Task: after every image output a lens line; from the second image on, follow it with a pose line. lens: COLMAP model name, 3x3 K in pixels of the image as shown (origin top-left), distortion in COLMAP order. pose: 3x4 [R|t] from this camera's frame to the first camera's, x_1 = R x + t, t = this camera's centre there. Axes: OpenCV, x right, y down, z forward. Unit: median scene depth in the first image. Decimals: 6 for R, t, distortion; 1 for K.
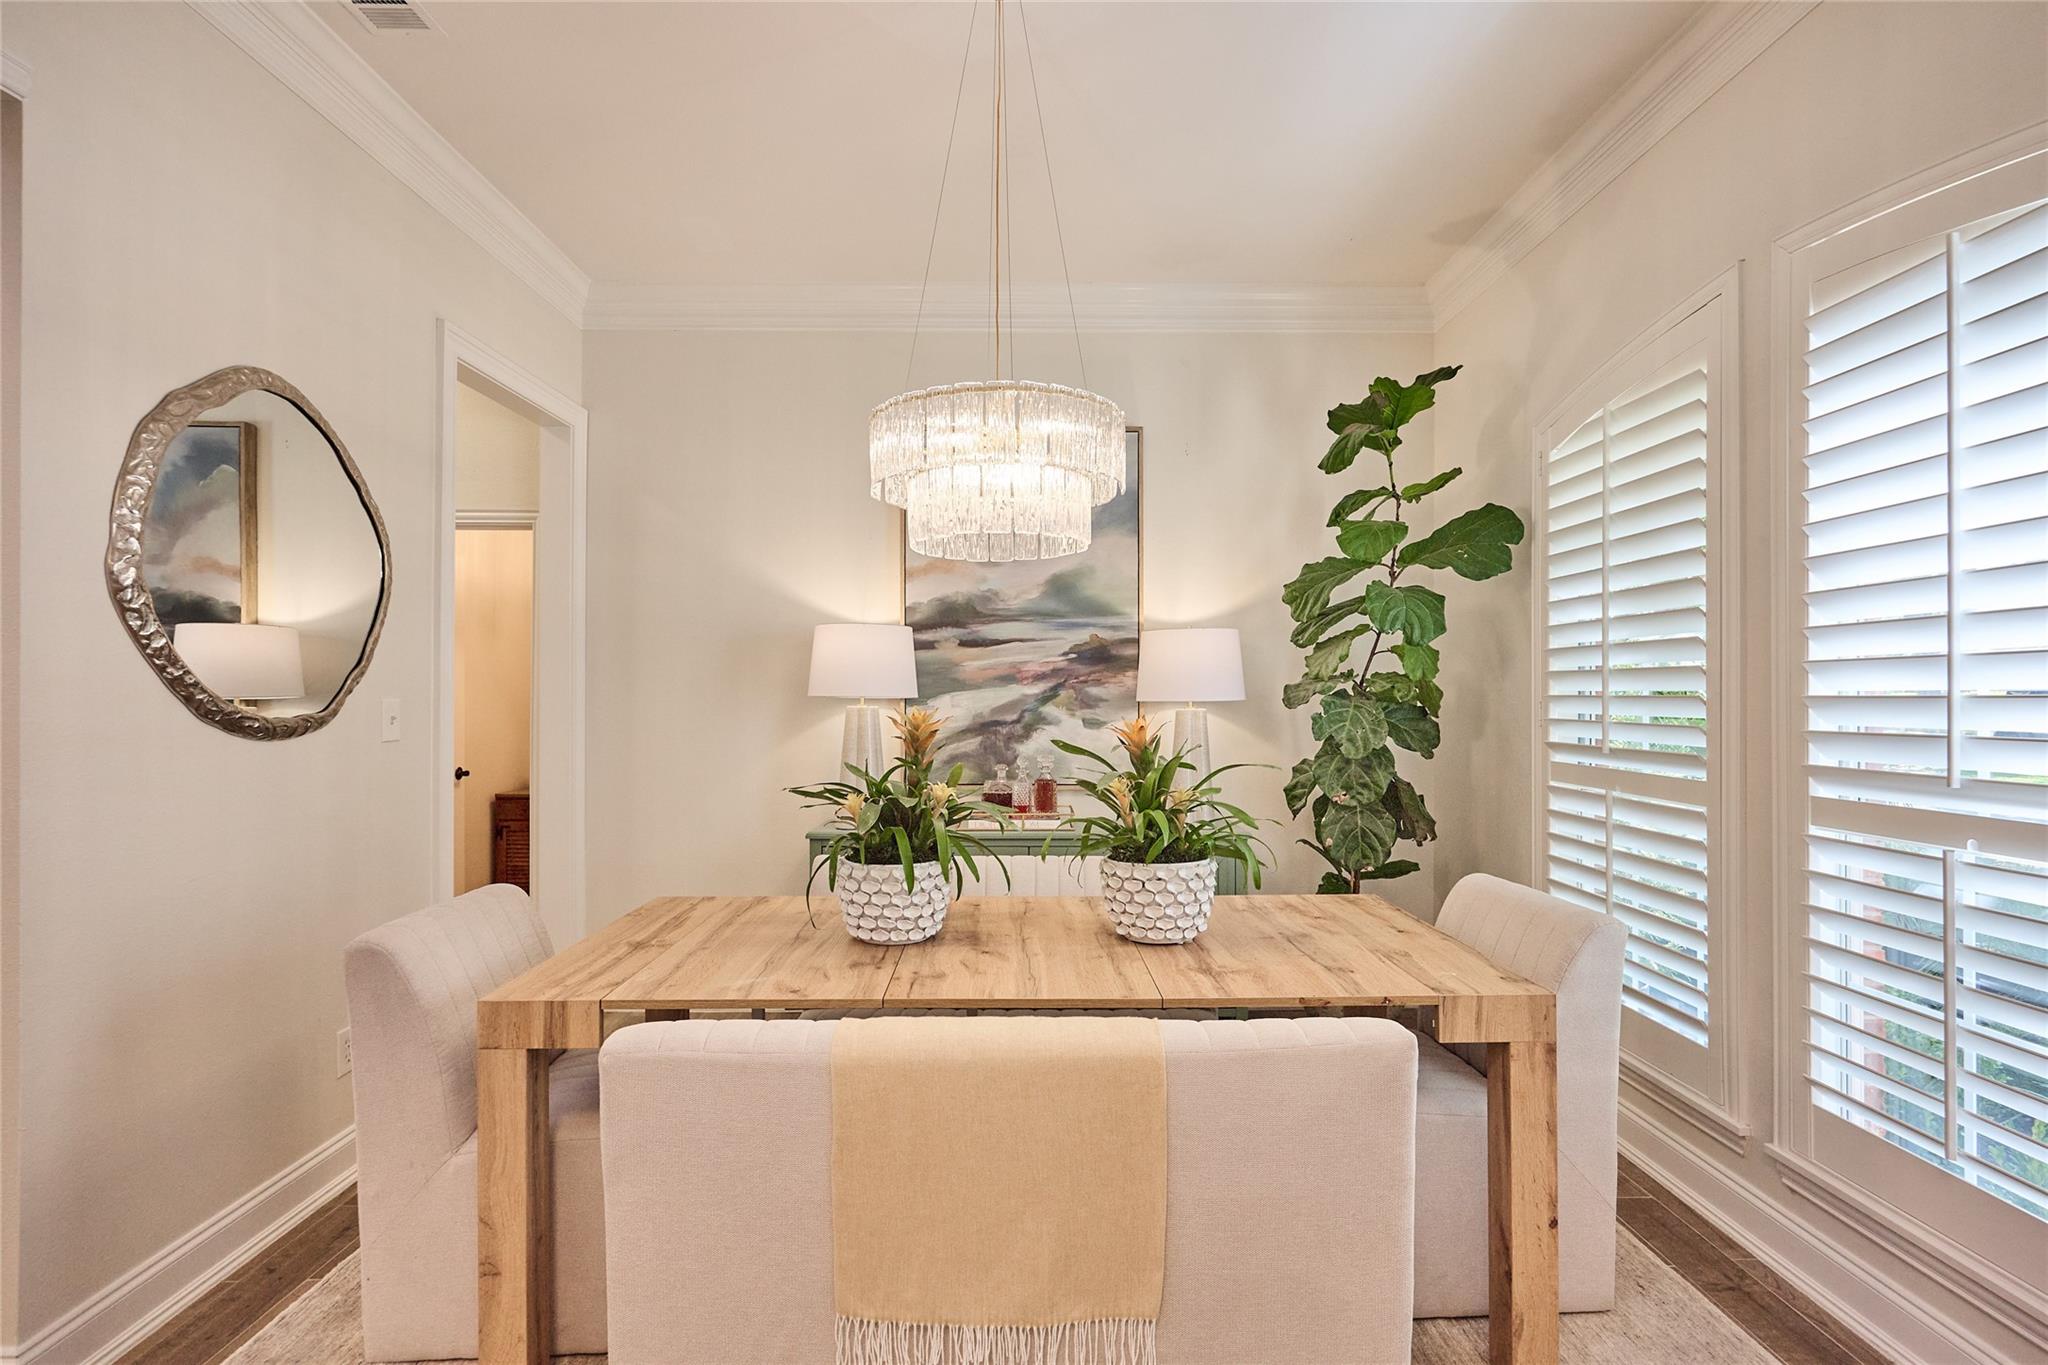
lens RADIAL K [[956.4, 0, 1026.8], [0, 956.4, 684.2], [0, 0, 1]] dist [0.002050, -0.000412]
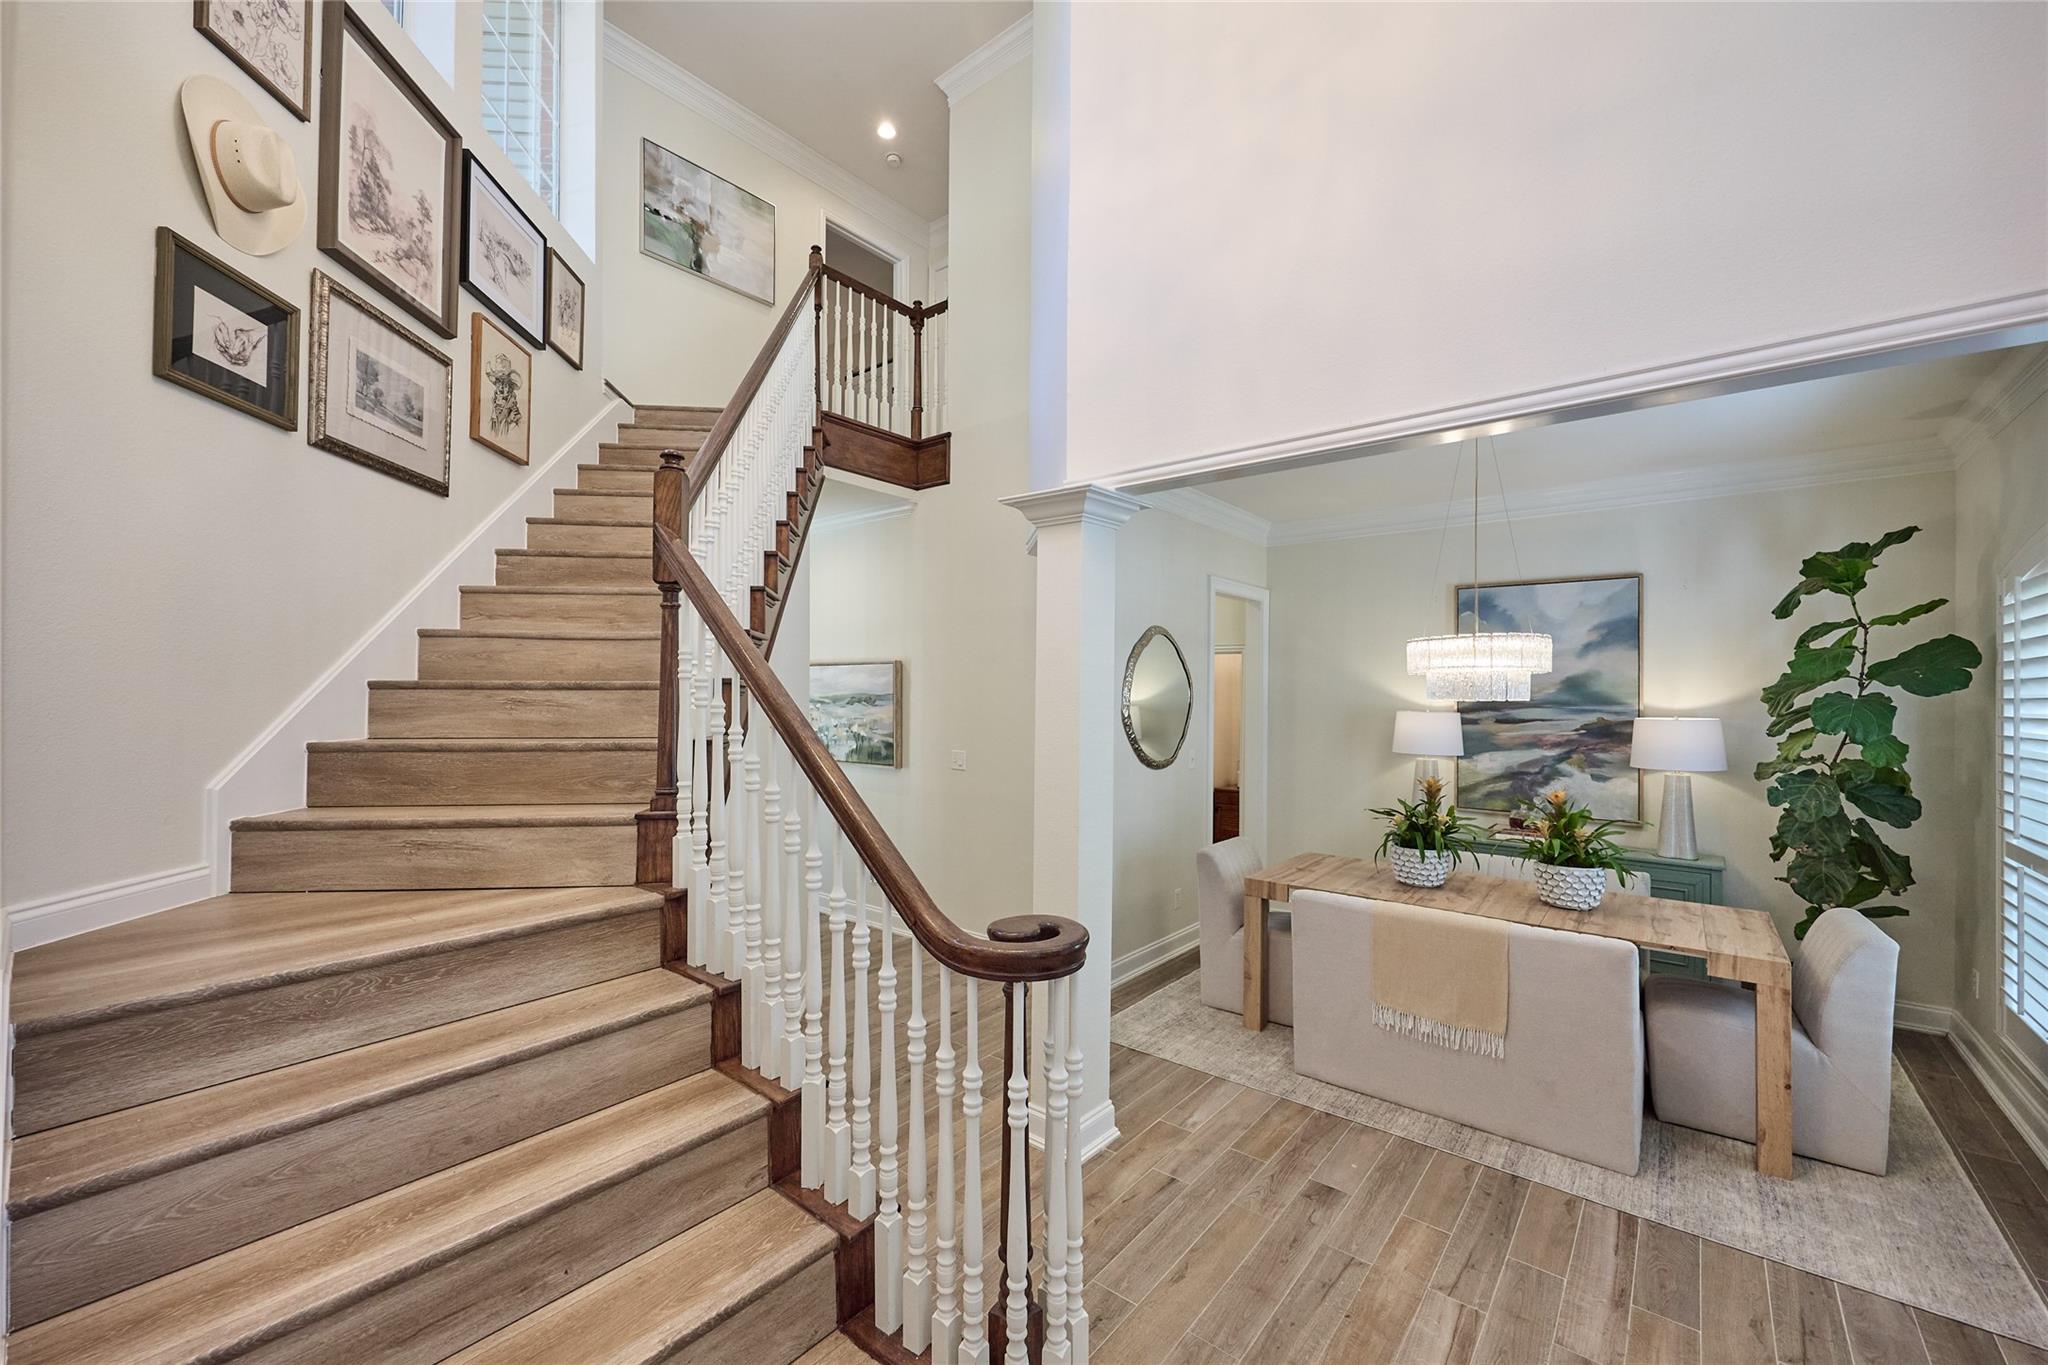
lens RADIAL K [[811.9, 0, 1016.2], [0, 811.9, 683.0], [0, 0, 1]] dist [-0.000272, 0.000110]
pose [[0.761892, -0.000882, -0.647703, 0.223444], [-0.004428, 0.999969, -0.006571, -0.106529], [0.647689, 0.007875, 0.761865, -0.614006]]
